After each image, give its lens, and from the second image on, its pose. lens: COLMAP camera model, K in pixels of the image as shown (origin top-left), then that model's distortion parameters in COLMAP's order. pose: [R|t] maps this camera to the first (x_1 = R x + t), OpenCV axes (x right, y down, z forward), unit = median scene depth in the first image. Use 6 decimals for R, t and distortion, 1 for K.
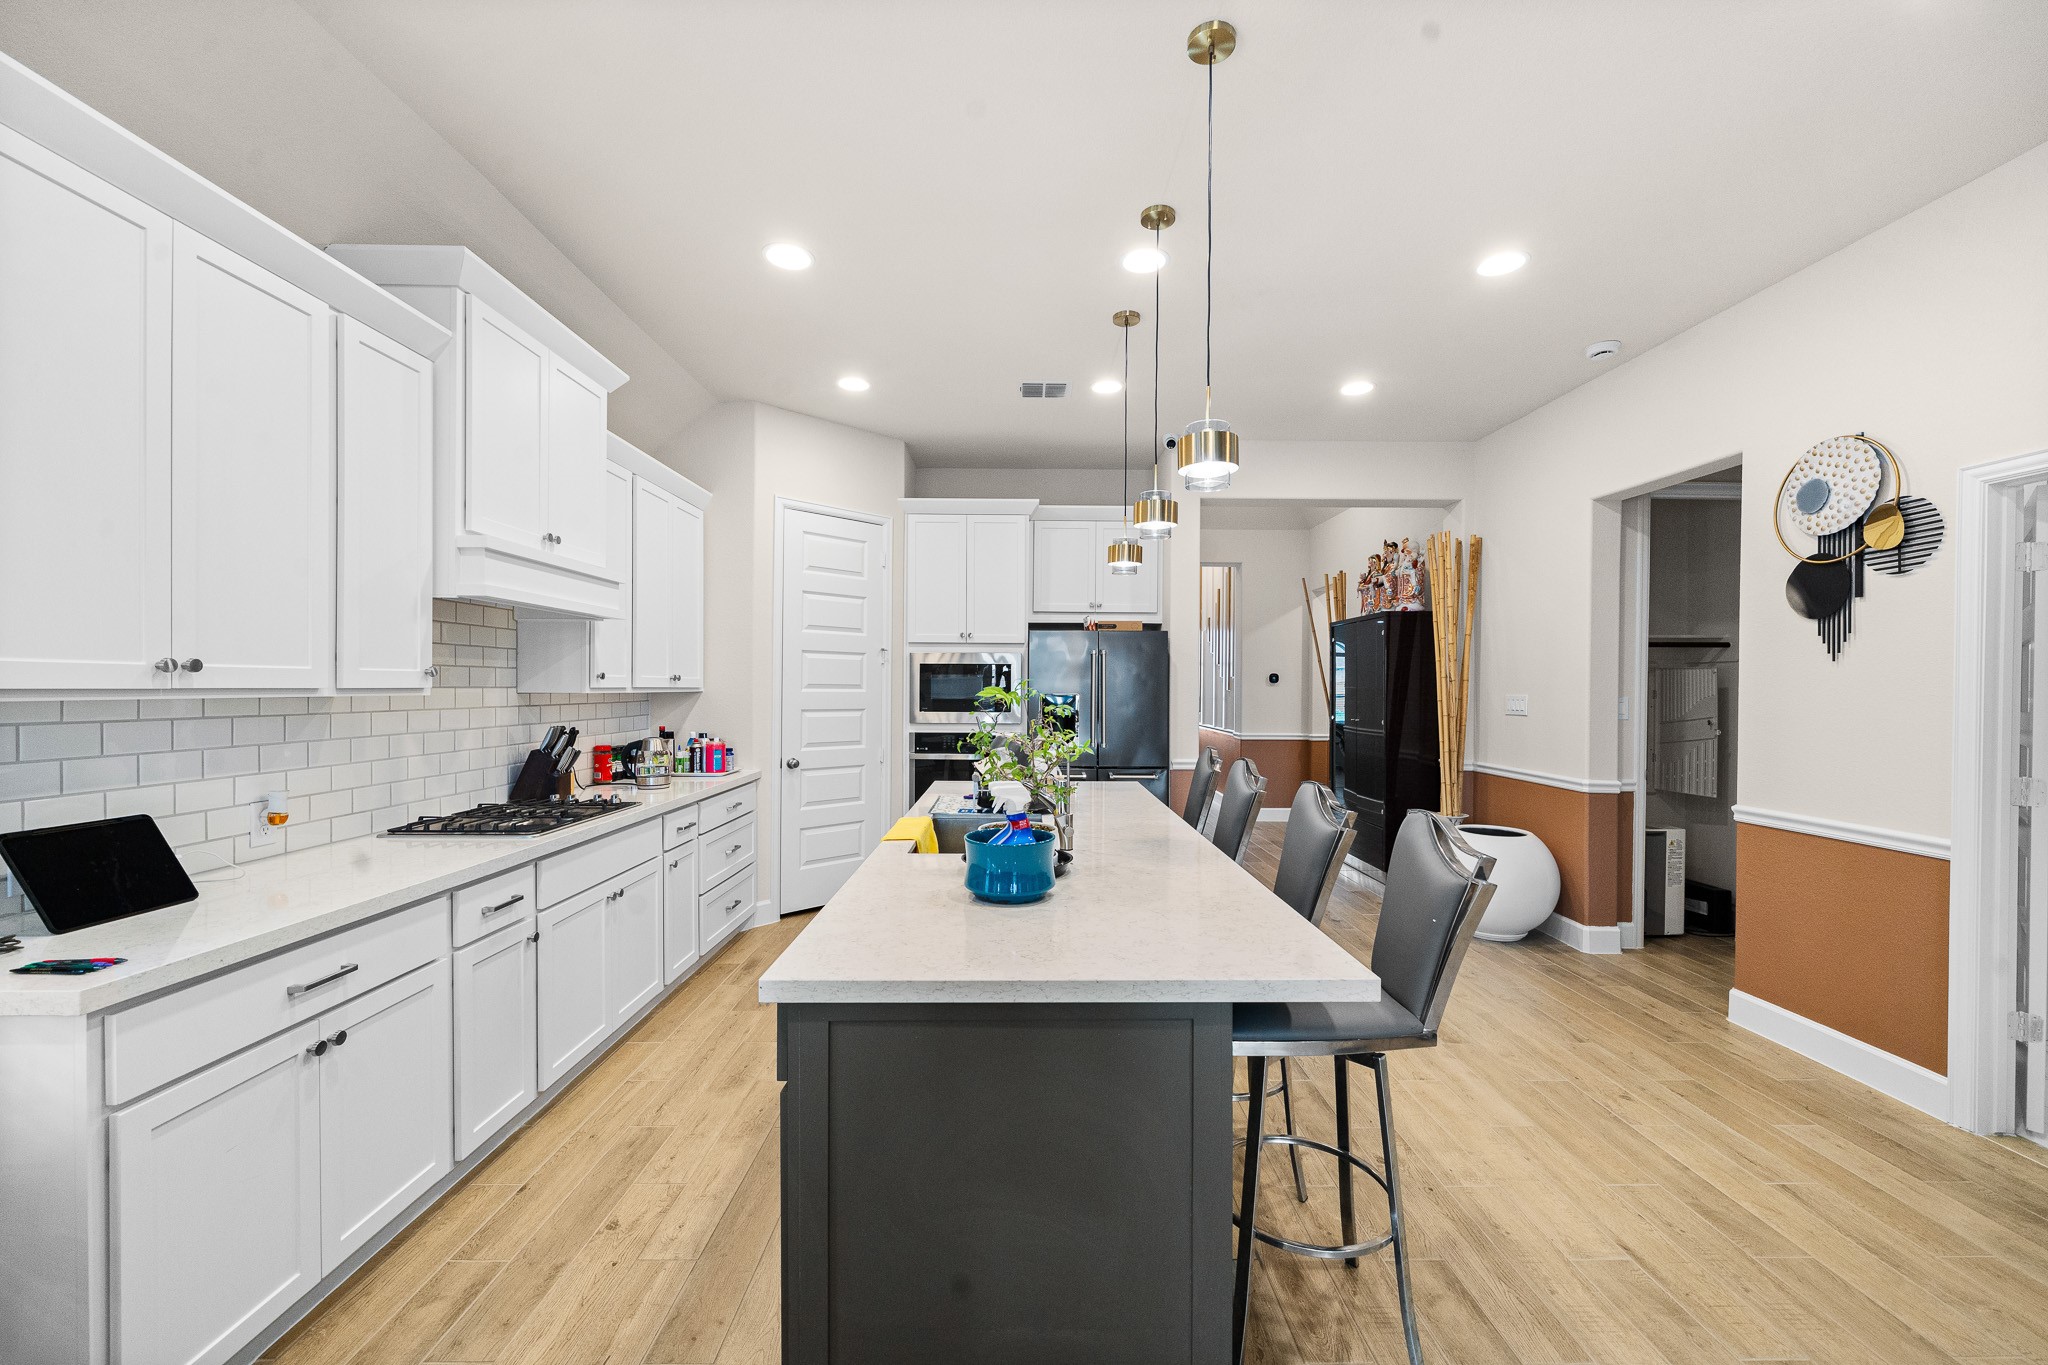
lens RADIAL K [[802.2, 0, 1029.1], [0, 802.2, 693.1], [0, 0, 1]] dist [-0.002251, -0.000110]
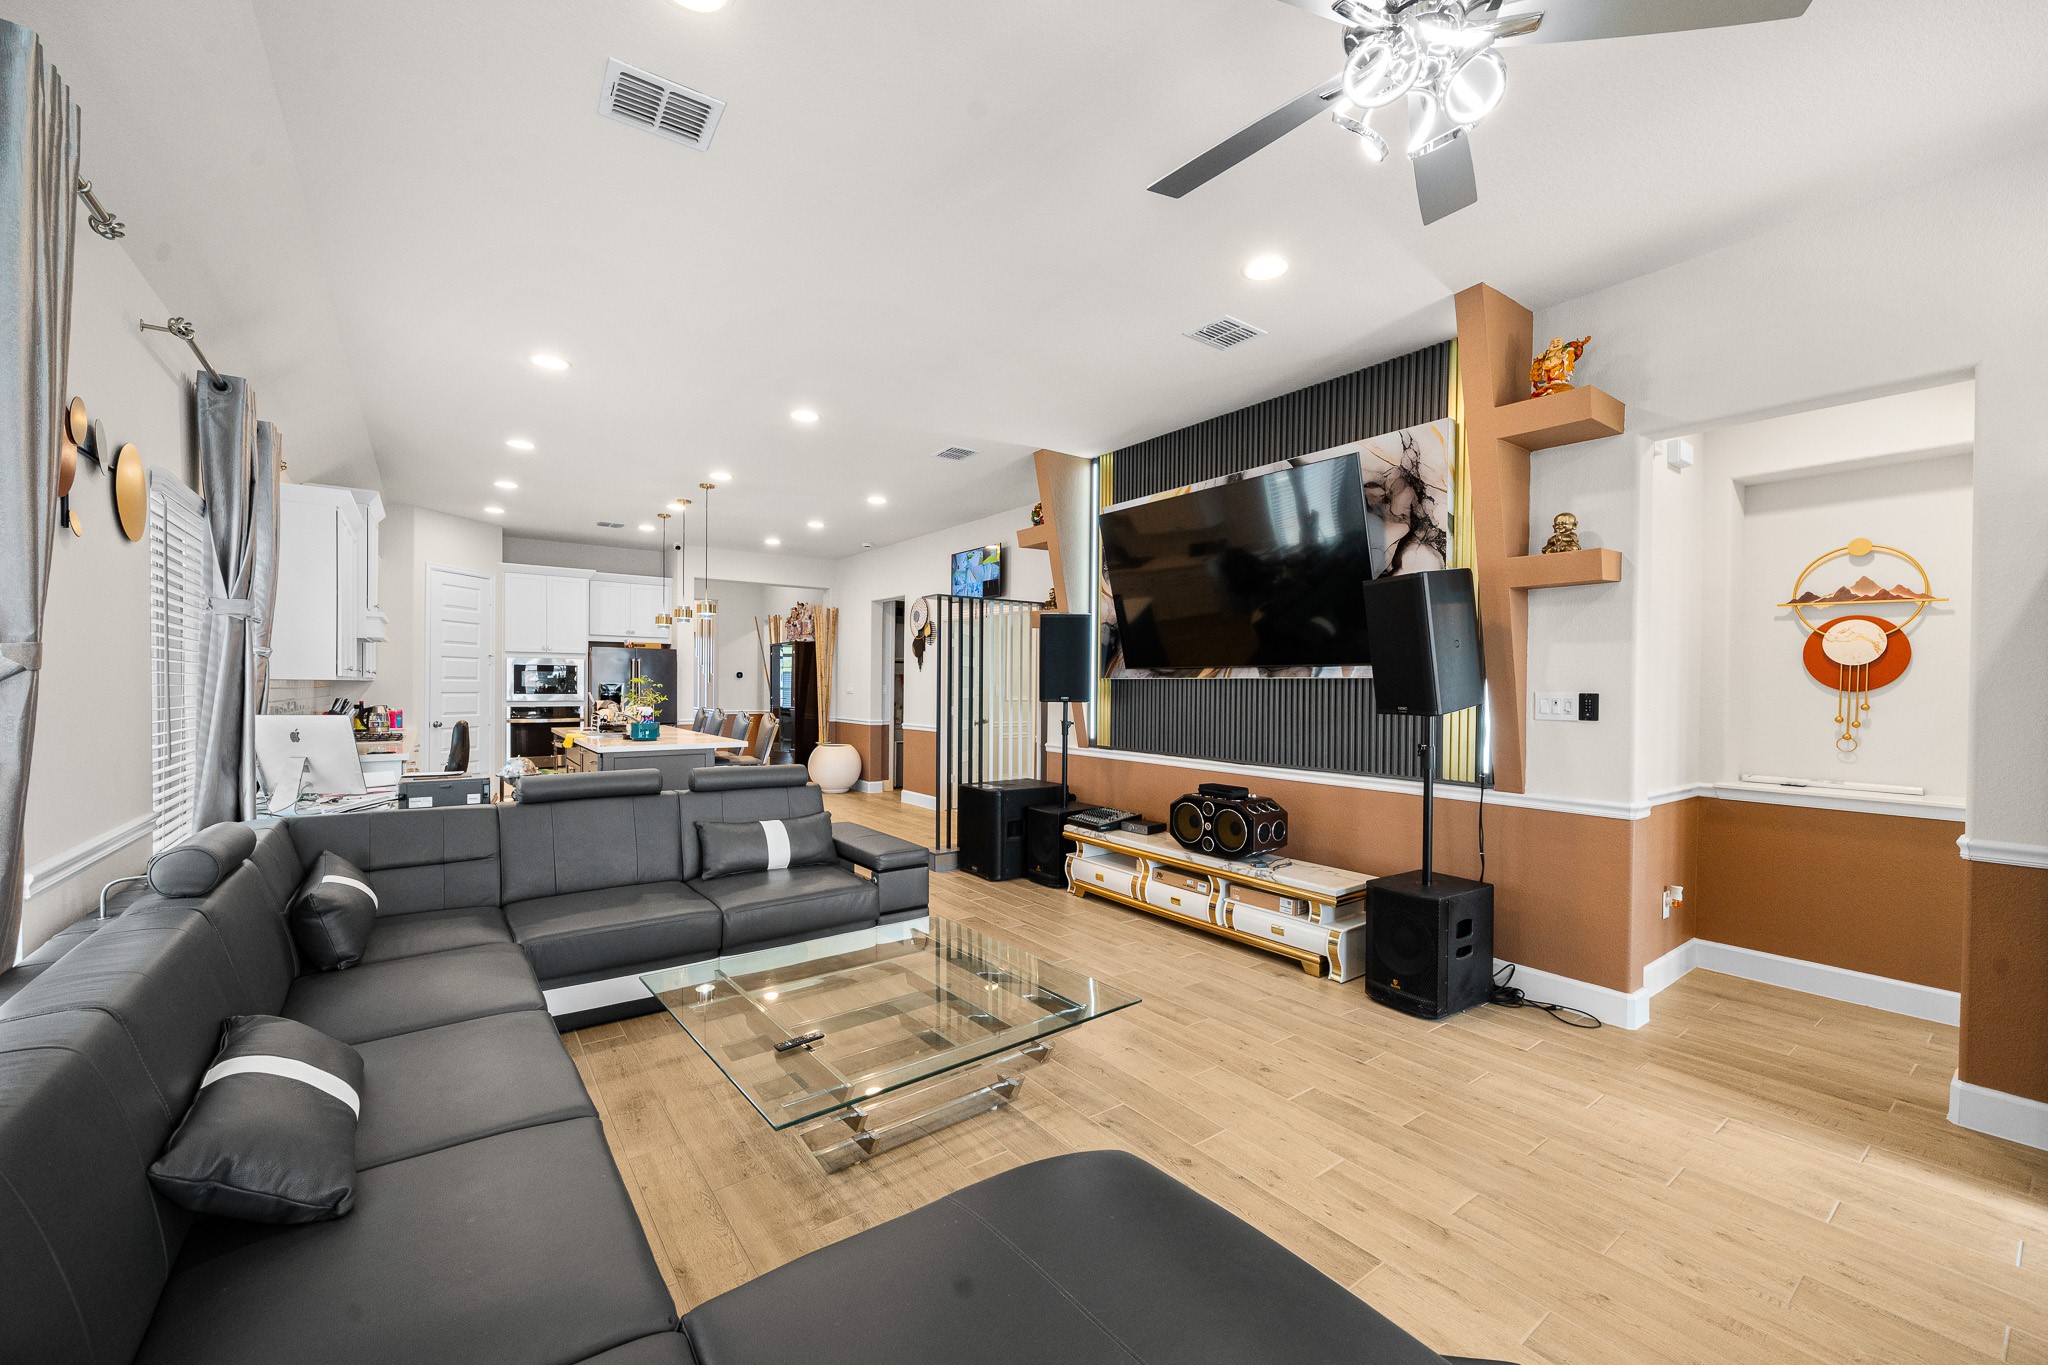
lens RADIAL K [[802.2, 0, 1029.1], [0, 802.2, 693.1], [0, 0, 1]] dist [-0.002251, -0.000110]
pose [[0.809773, -0.003959, 0.586729, -0.355508], [0.001330, 0.999987, 0.004911, 0.021694], [-0.586741, -0.003197, 0.809768, -1.367908]]
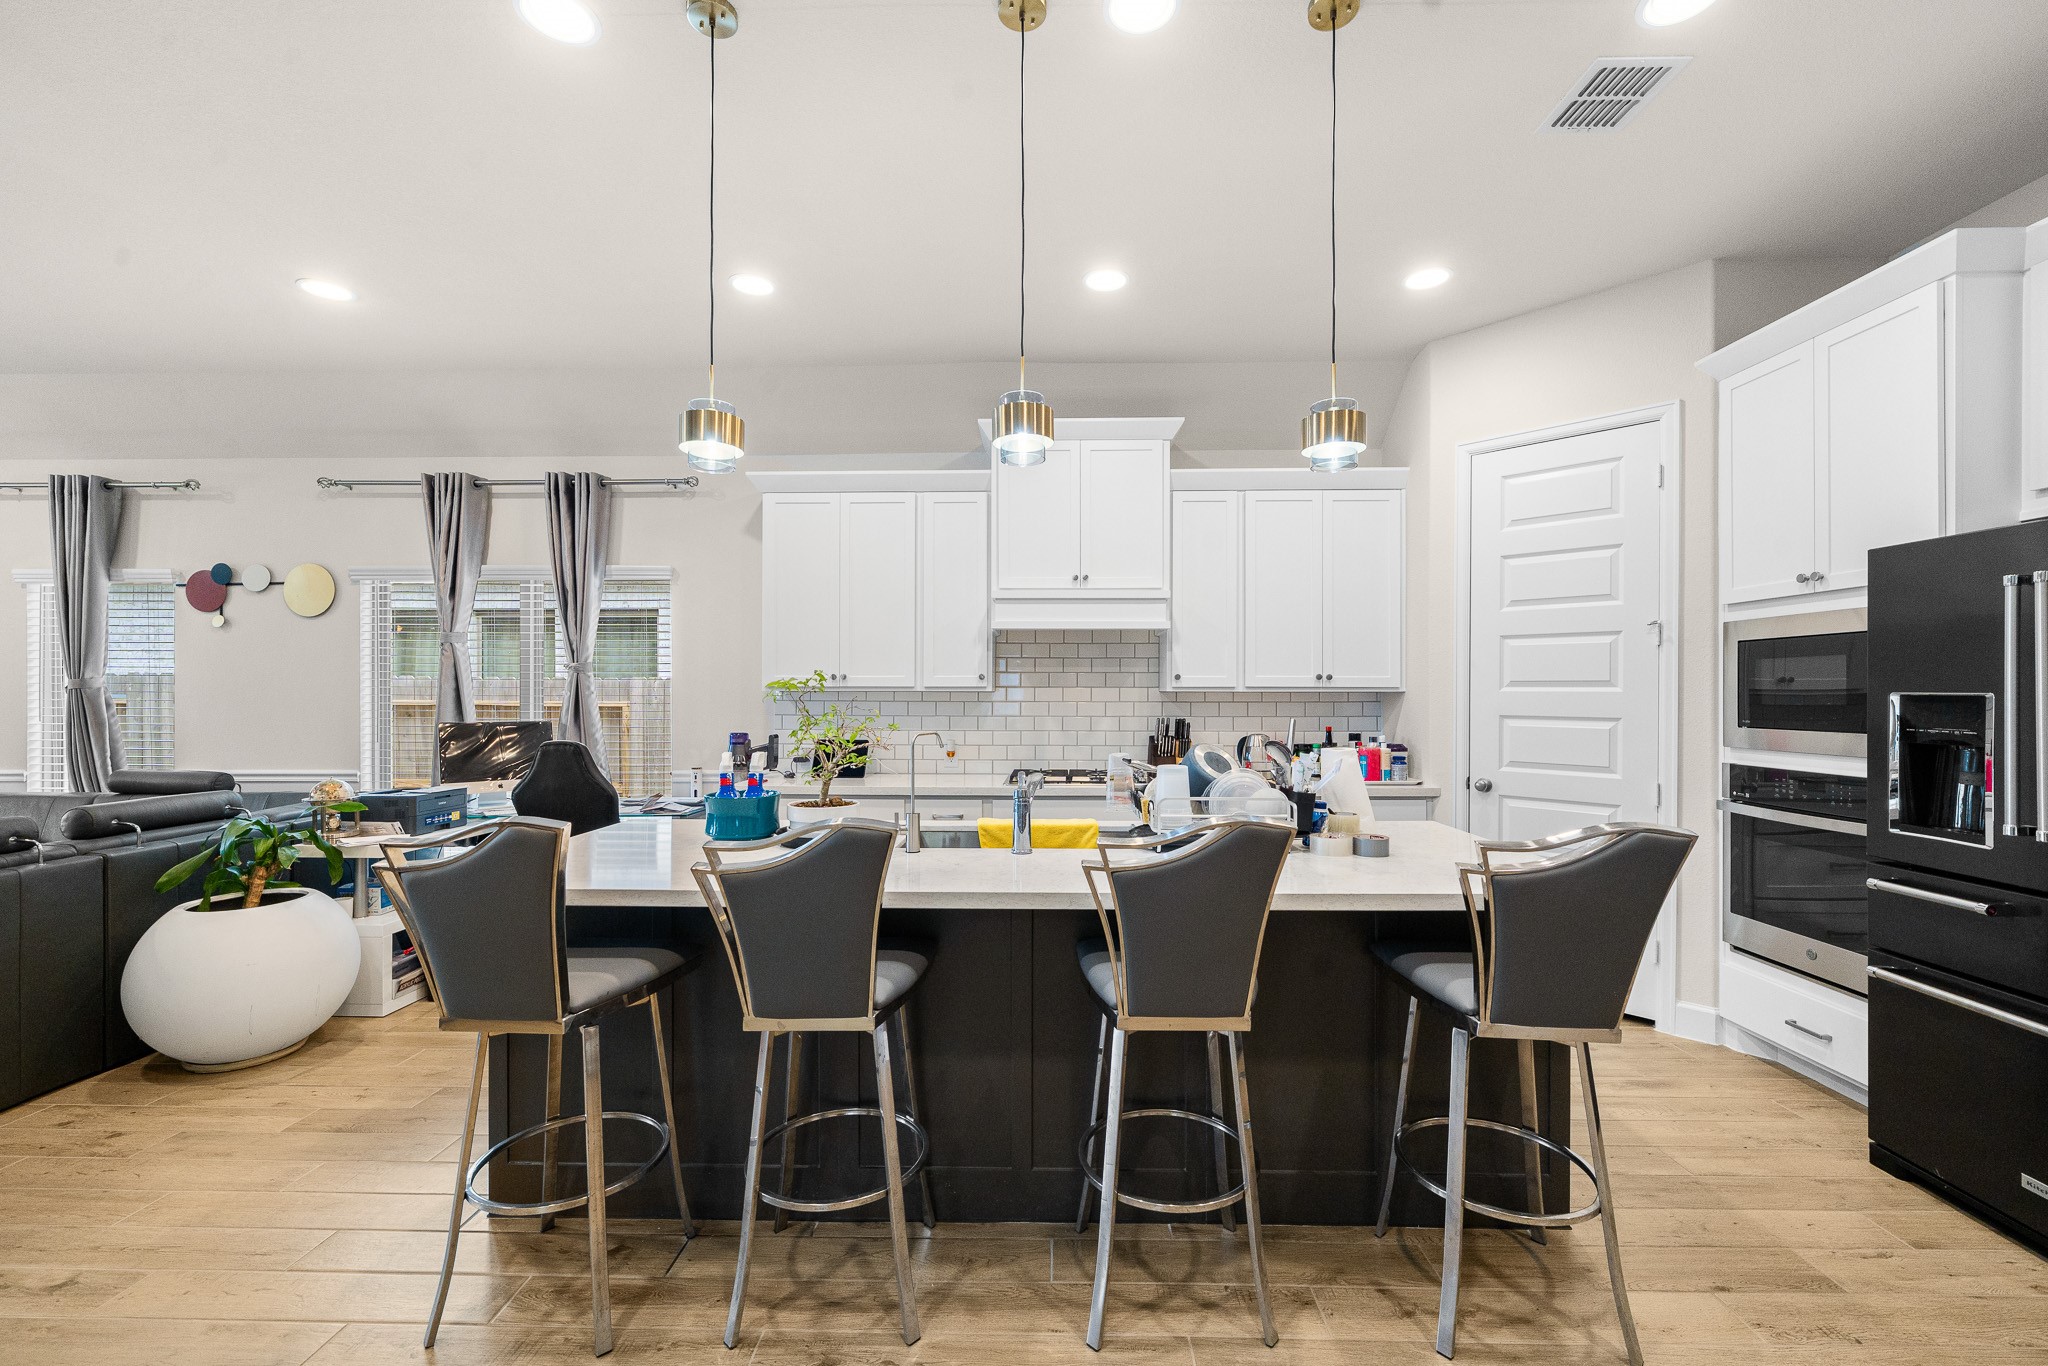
lens RADIAL K [[838.4, 0, 1034.9], [0, 838.4, 693.9], [0, 0, 1]] dist [-0.001451, -0.000227]
pose [[-0.035345, -0.005373, -0.999361, 0.666421], [-0.009555, 0.999942, -0.005038, 0.011423], [0.999329, 0.009371, -0.035395, 0.774930]]
